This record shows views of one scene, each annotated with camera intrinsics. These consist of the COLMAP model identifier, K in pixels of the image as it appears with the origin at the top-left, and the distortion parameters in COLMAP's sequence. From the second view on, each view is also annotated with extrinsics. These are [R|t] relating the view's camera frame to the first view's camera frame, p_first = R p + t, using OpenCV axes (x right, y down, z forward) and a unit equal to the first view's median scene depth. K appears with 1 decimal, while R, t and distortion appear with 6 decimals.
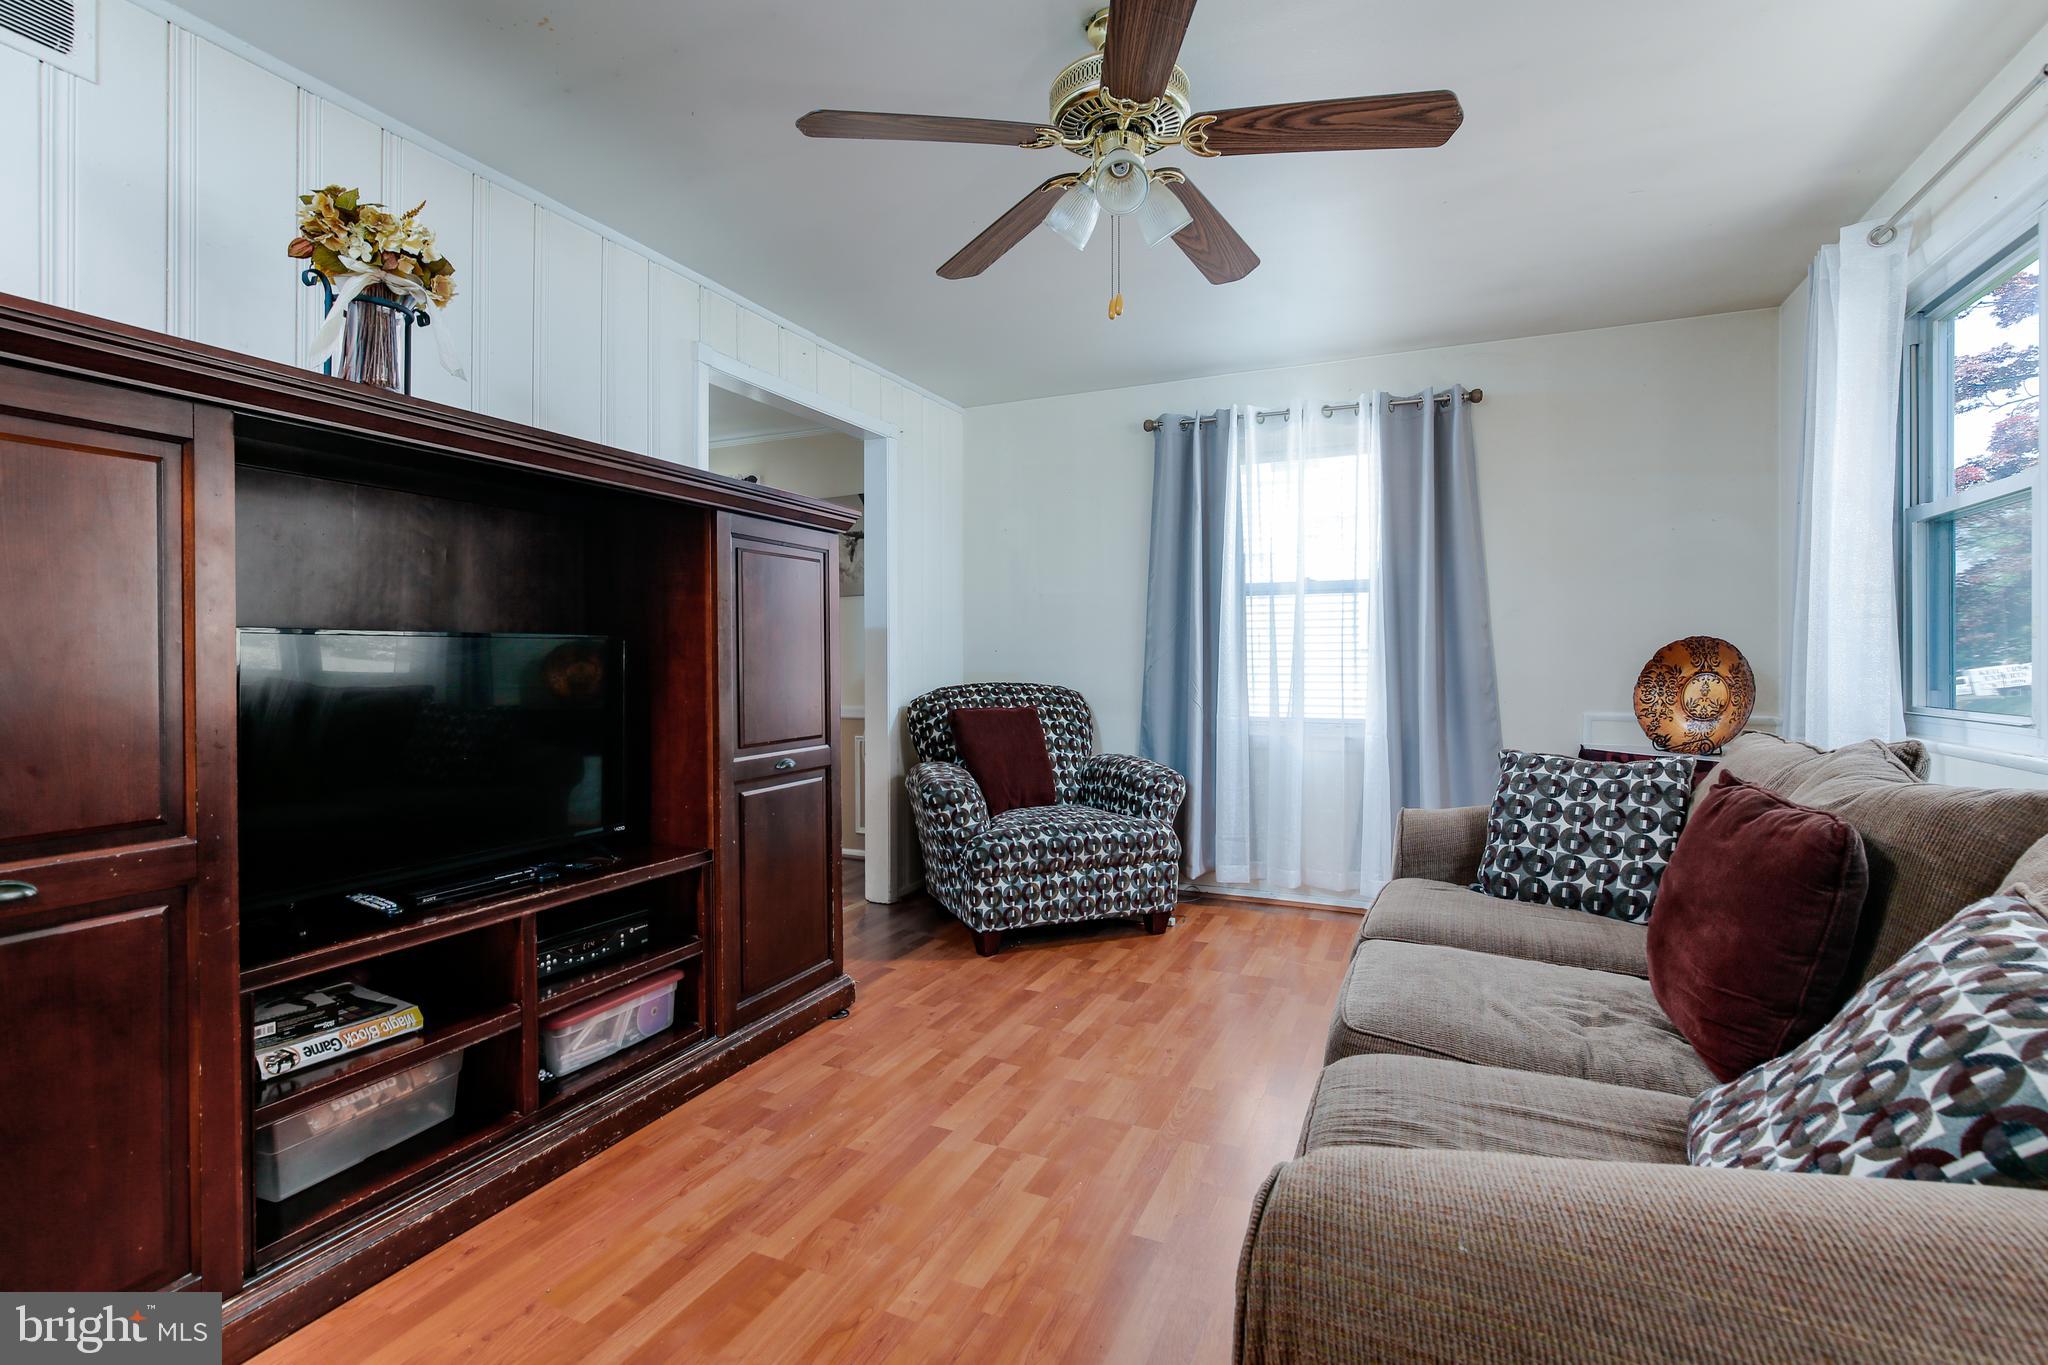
lens RADIAL K [[928.6, 0, 1032.6], [0, 928.6, 671.0], [0, 0, 1]] dist [-0.016068, 0.004995]
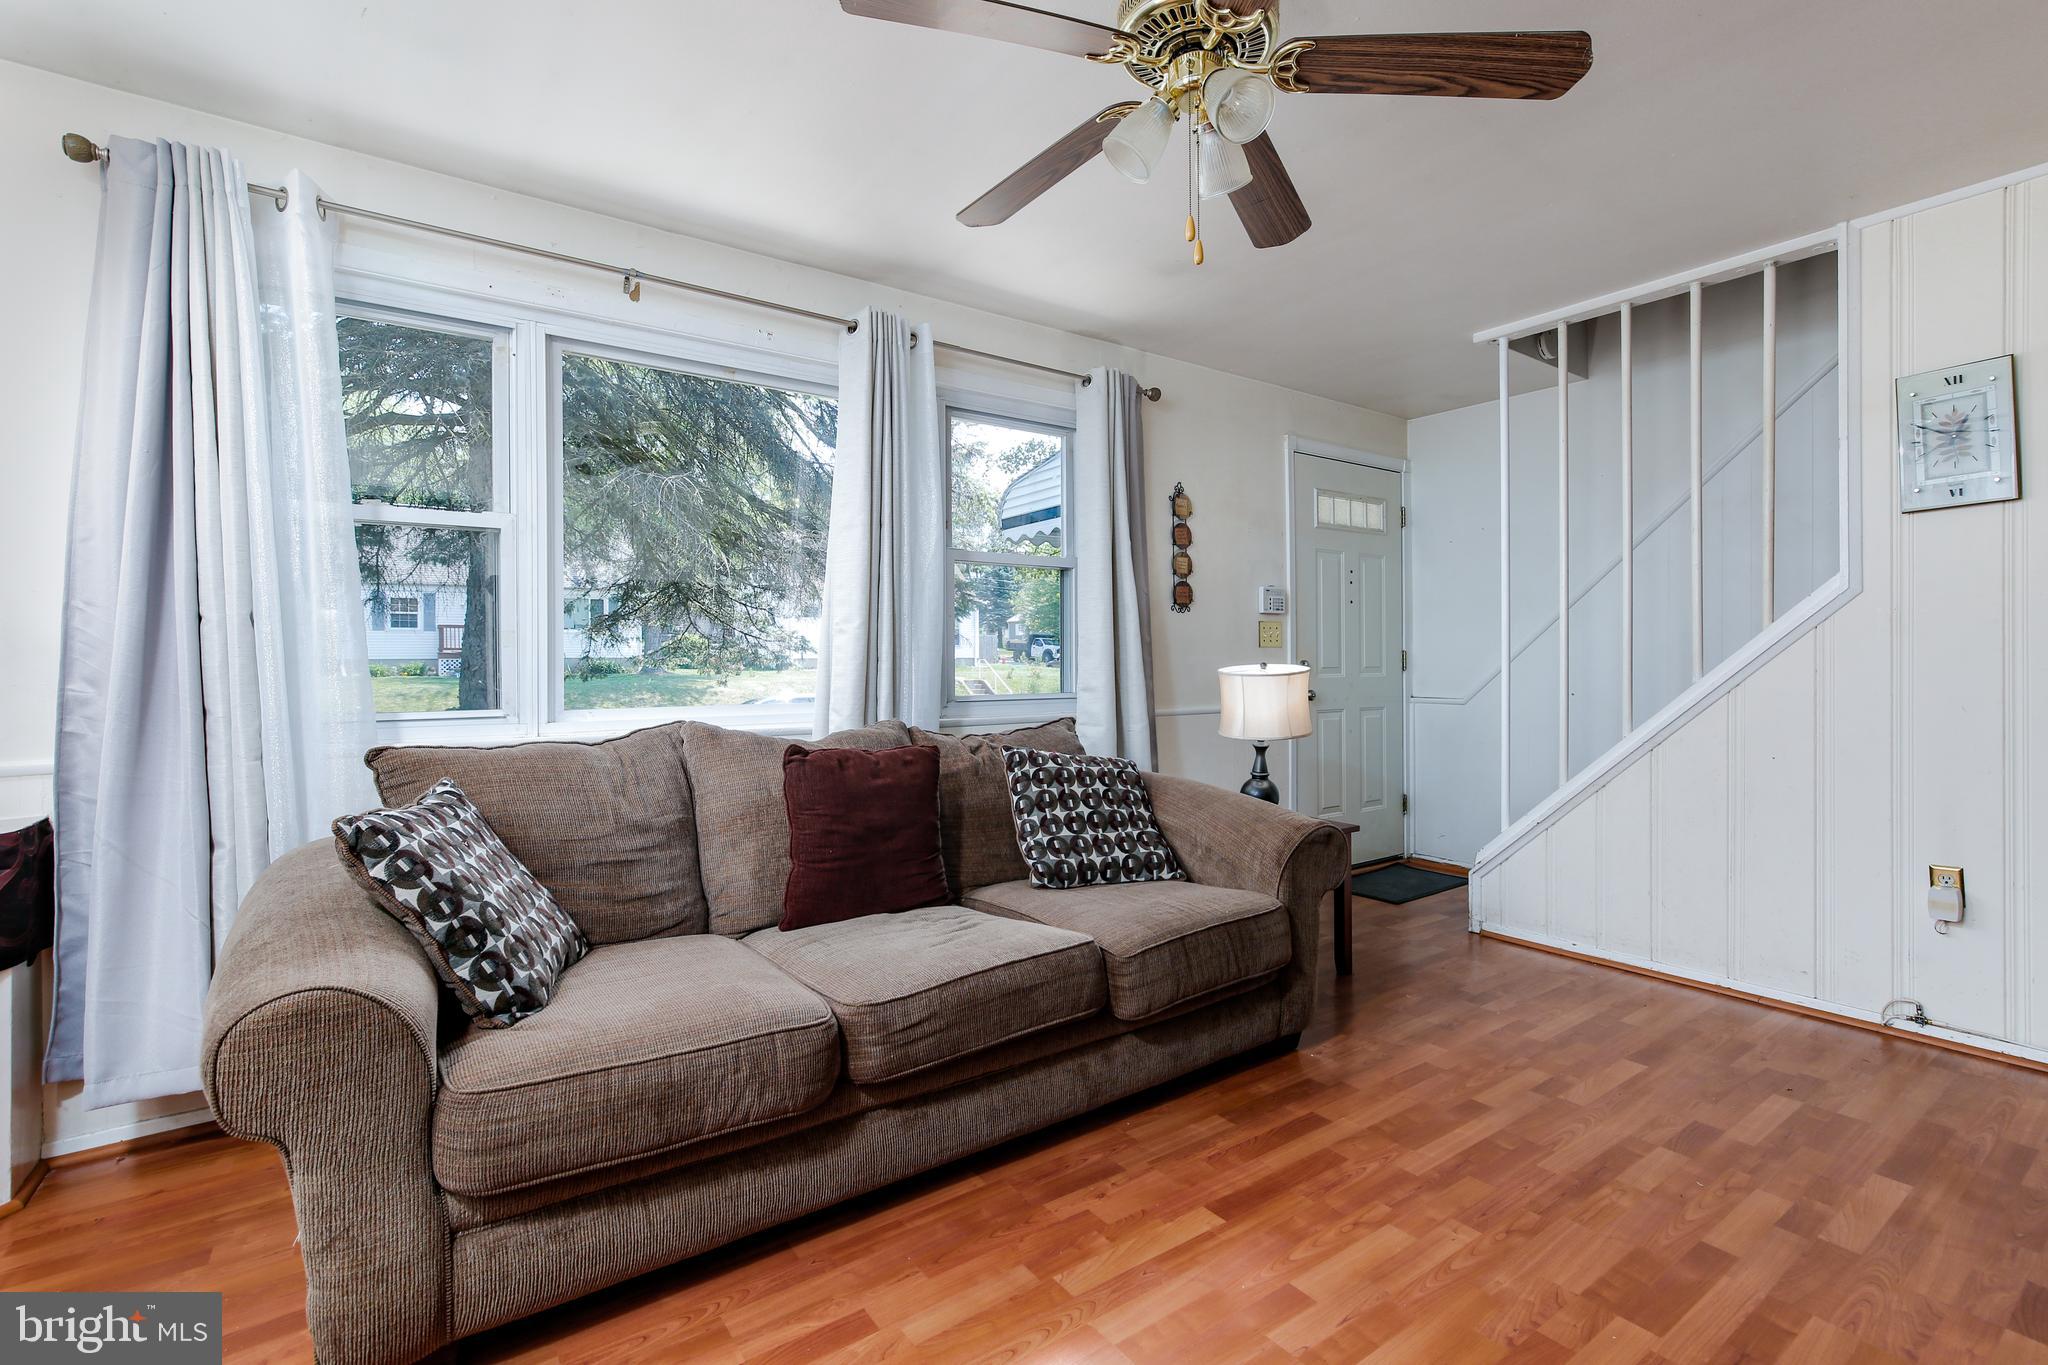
lens RADIAL K [[928.6, 0, 1034.1], [0, 928.6, 672.3], [0, 0, 1]] dist [-0.016068, 0.004995]
pose [[-0.867946, 0.000325, 0.496658, -0.114505], [0.010062, 0.999806, 0.016930, -0.008152], [-0.496556, 0.019691, -0.867781, 1.051124]]
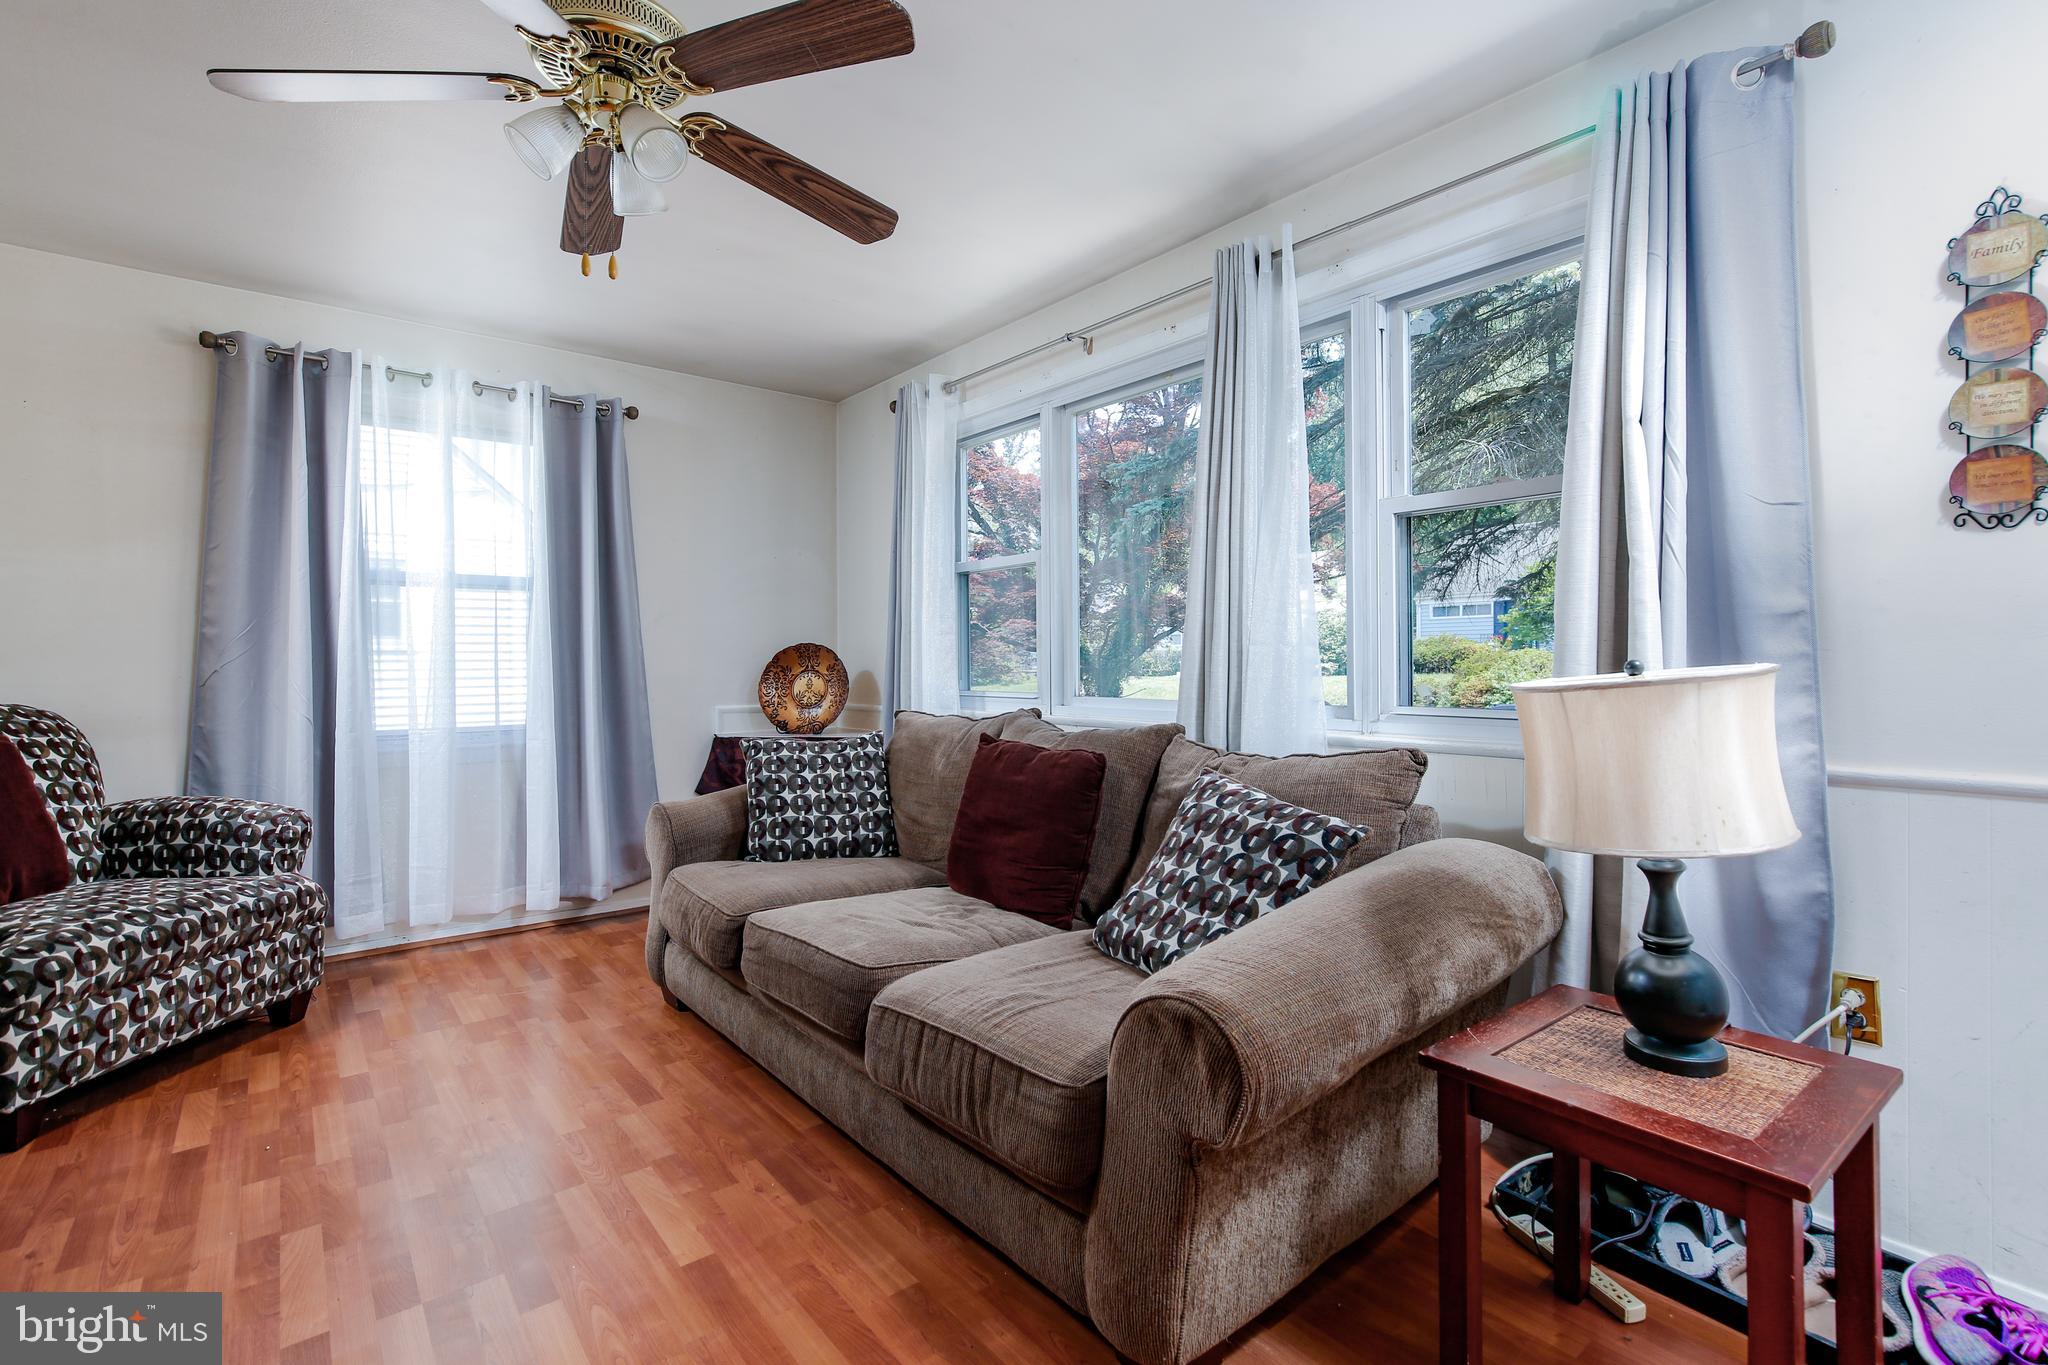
lens RADIAL K [[928.6, 0, 1033.9], [0, 928.6, 672.2], [0, 0, 1]] dist [-0.016068, 0.004995]
pose [[0.439042, -0.011902, 0.898387, -0.306043], [0.013634, 0.999885, 0.006584, -0.000663], [-0.898363, 0.009358, 0.439154, 0.135209]]
